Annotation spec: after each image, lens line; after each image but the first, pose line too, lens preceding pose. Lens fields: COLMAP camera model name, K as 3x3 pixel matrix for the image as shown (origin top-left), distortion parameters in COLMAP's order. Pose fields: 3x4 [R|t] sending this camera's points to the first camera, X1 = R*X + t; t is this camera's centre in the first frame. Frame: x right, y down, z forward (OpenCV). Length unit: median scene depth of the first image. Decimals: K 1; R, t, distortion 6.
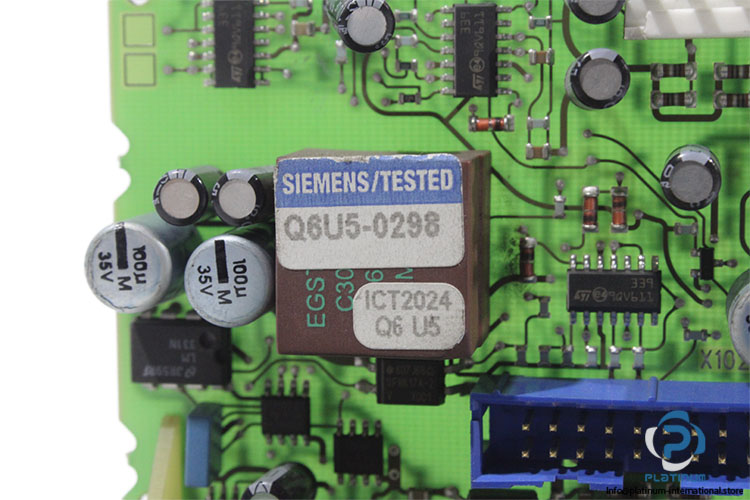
lens RADIAL K [[1728.2, 0, 375.0], [0, 1728.2, 250.0], [0, 0, 1]] dist [0.036052, 0.170718]
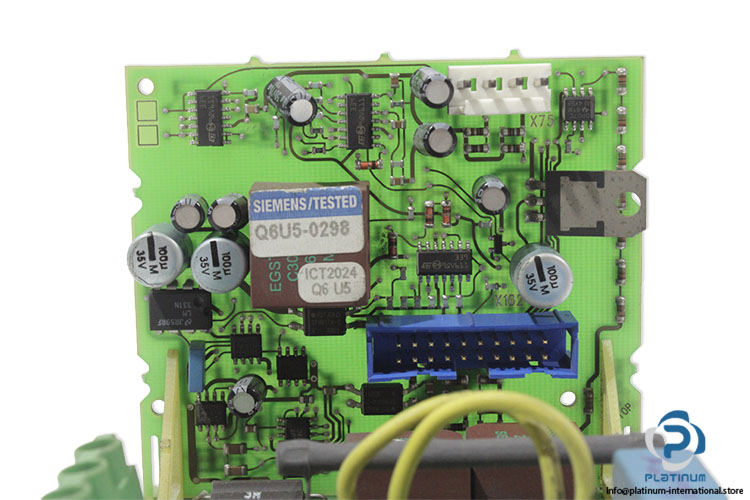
lens RADIAL K [[1478.6, 0, 375.0], [0, 1478.6, 250.0], [0, 0, 1]] dist [-0.001564, -0.045591]
pose [[0.982411, -0.036670, 0.183096, -0.192029], [0.032105, 0.999097, 0.027836, -0.030689], [-0.183952, -0.021468, 0.982701, -0.403430]]
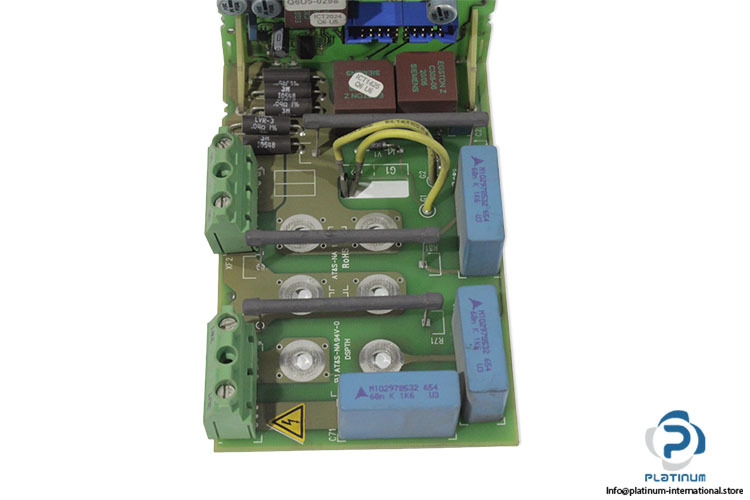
lens RADIAL K [[1478.6, 0, 375.0], [0, 1478.6, 250.0], [0, 0, 1]] dist [-0.001564, -0.045591]
pose [[0.977262, -0.163565, 0.134928, -0.312979], [-0.017771, 0.570922, 0.820812, -1.840192], [-0.211289, -0.804546, 0.555034, -0.809416]]
